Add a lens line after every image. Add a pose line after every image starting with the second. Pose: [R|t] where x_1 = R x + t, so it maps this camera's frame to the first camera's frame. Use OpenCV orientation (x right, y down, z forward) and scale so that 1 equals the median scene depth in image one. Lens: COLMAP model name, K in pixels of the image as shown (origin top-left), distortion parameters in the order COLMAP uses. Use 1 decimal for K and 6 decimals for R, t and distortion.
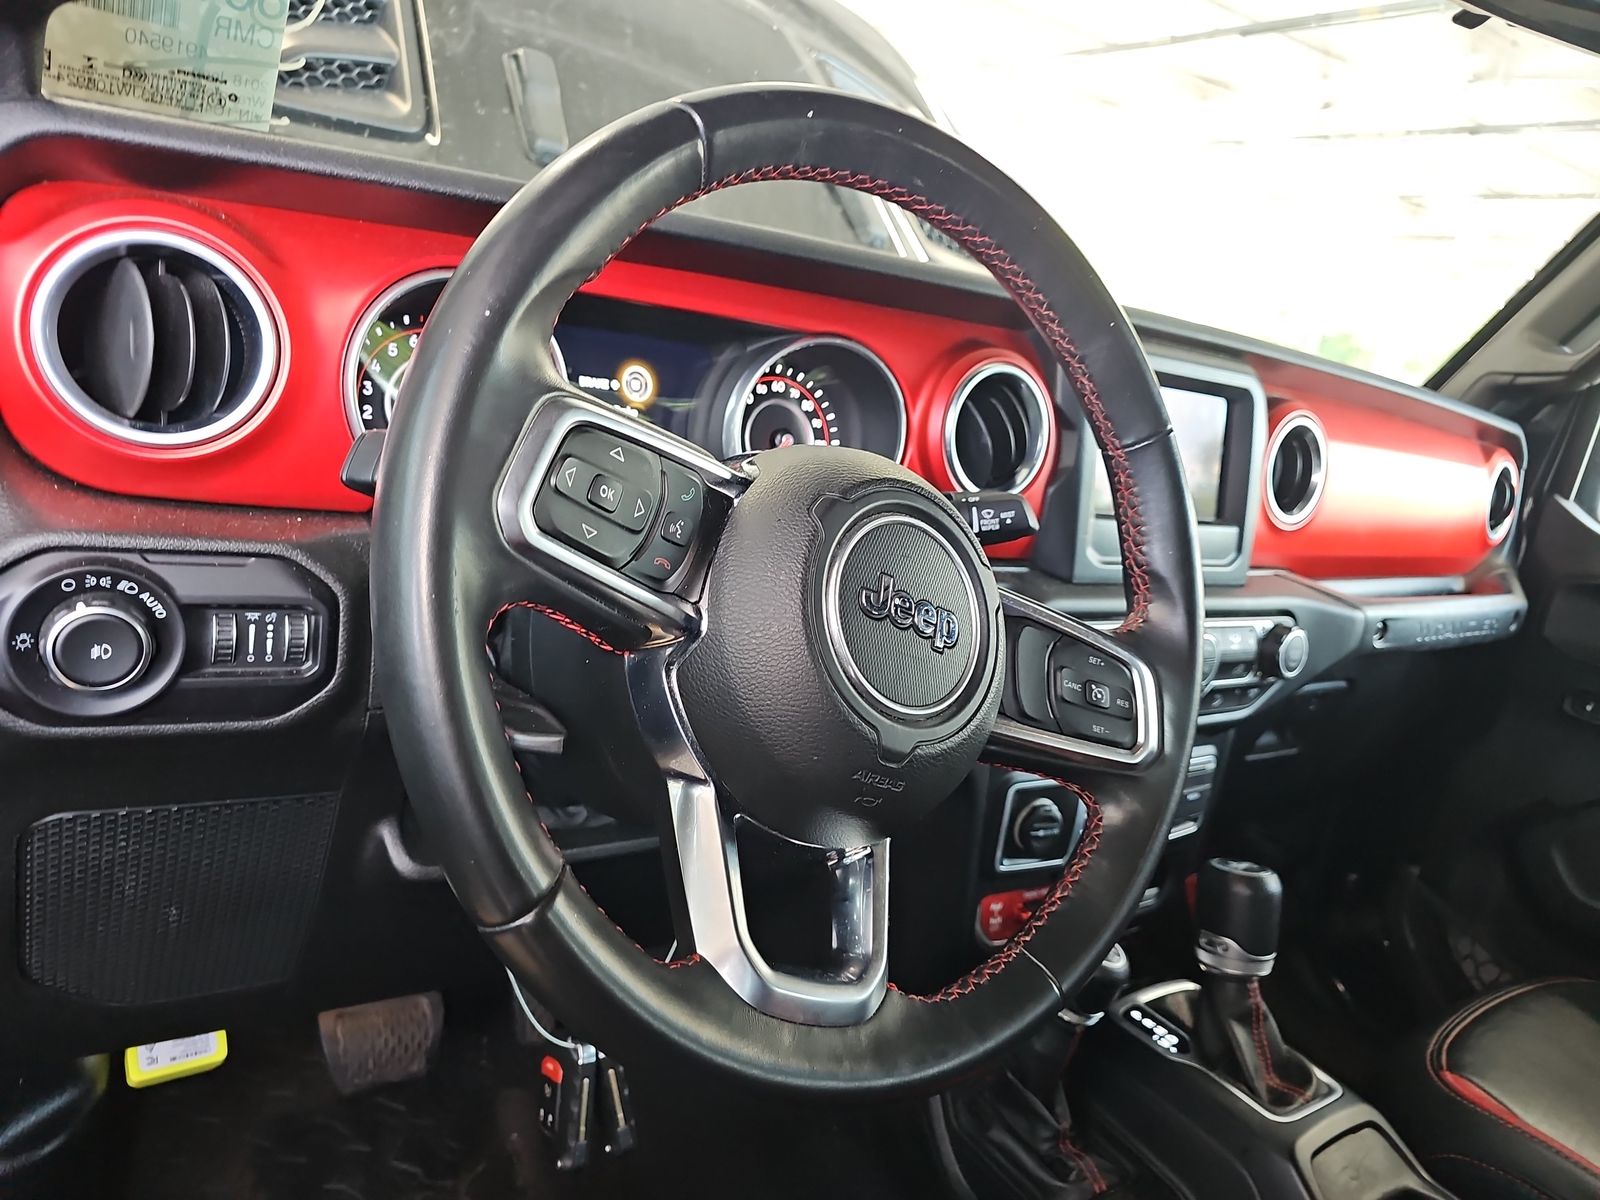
lens RADIAL K [[1101.1, 0, 820.1], [0, 1101.1, 601.5], [0, 0, 1]] dist [0.005162, -0.018813]
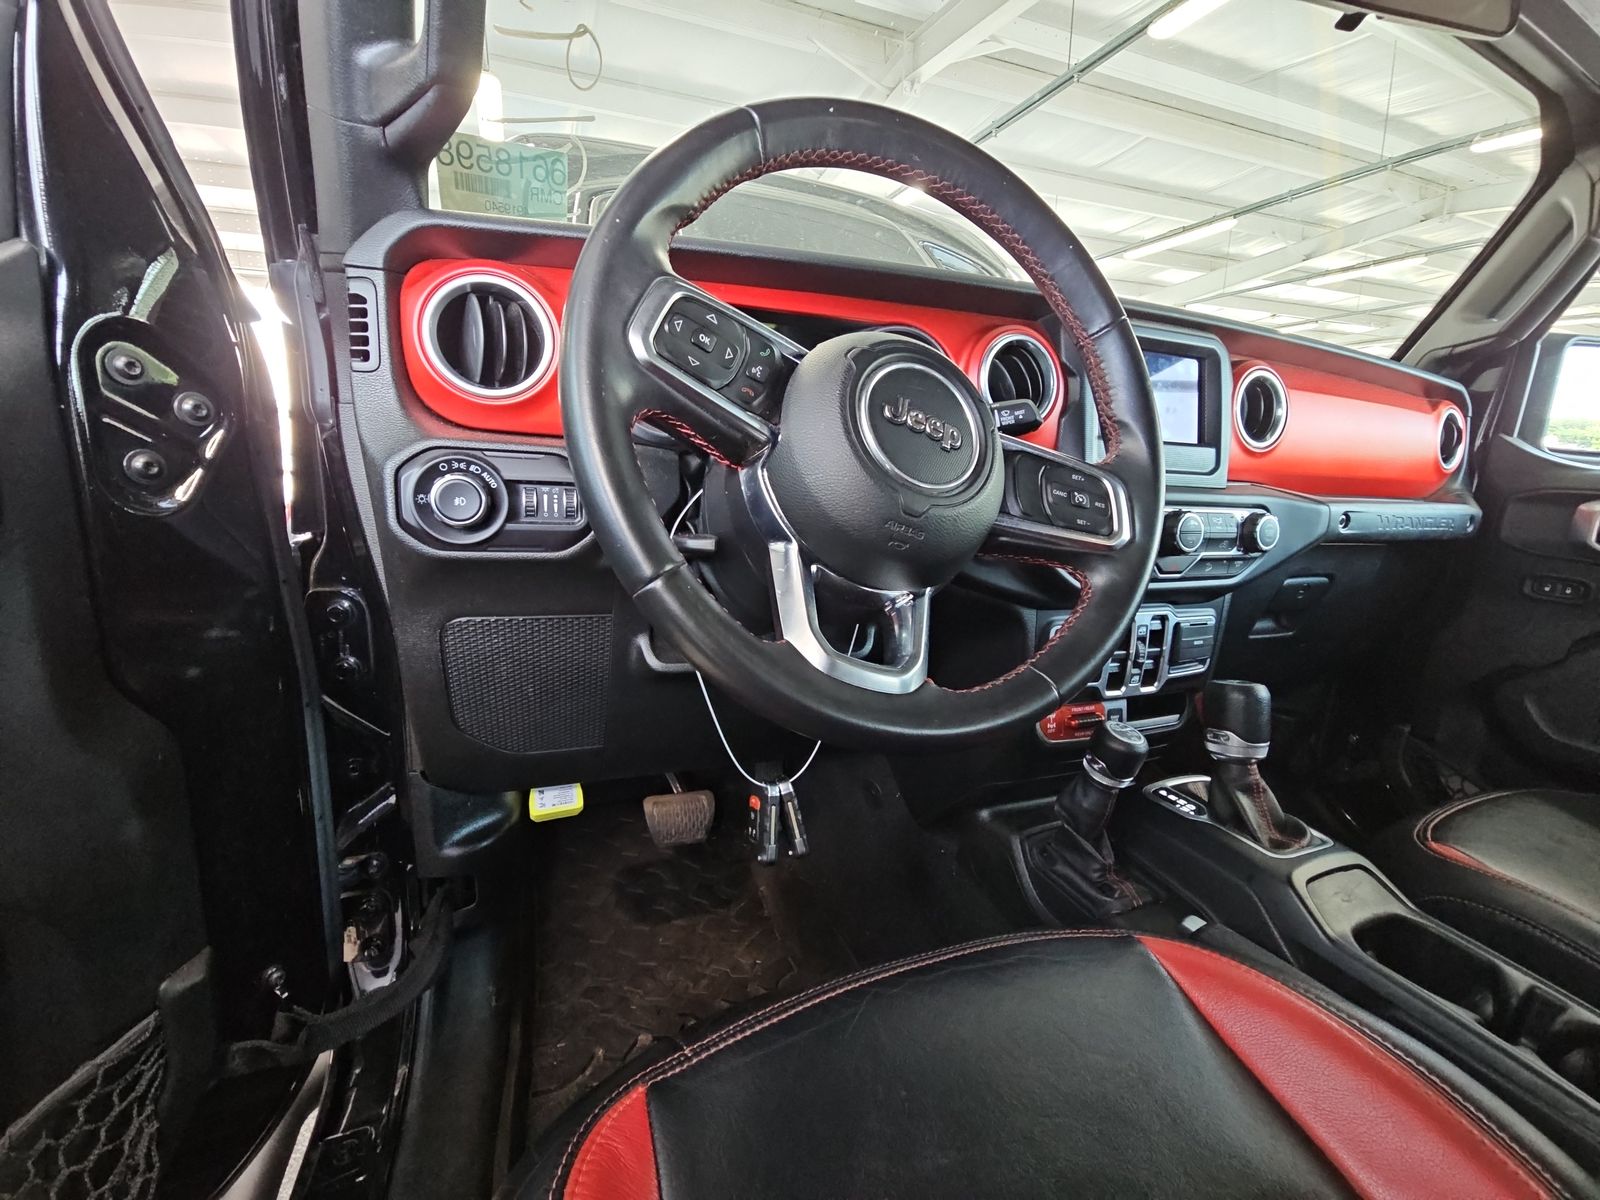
lens RADIAL K [[669.4, 0, 800.0], [0, 669.4, 600.0], [0, 0, 1]] dist [-0.001719, -0.004180]
pose [[0.966929, -0.068651, -0.245631, 0.074168], [0.059057, 0.997184, -0.046223, 0.162671], [0.248112, 0.030188, 0.968261, 0.054587]]
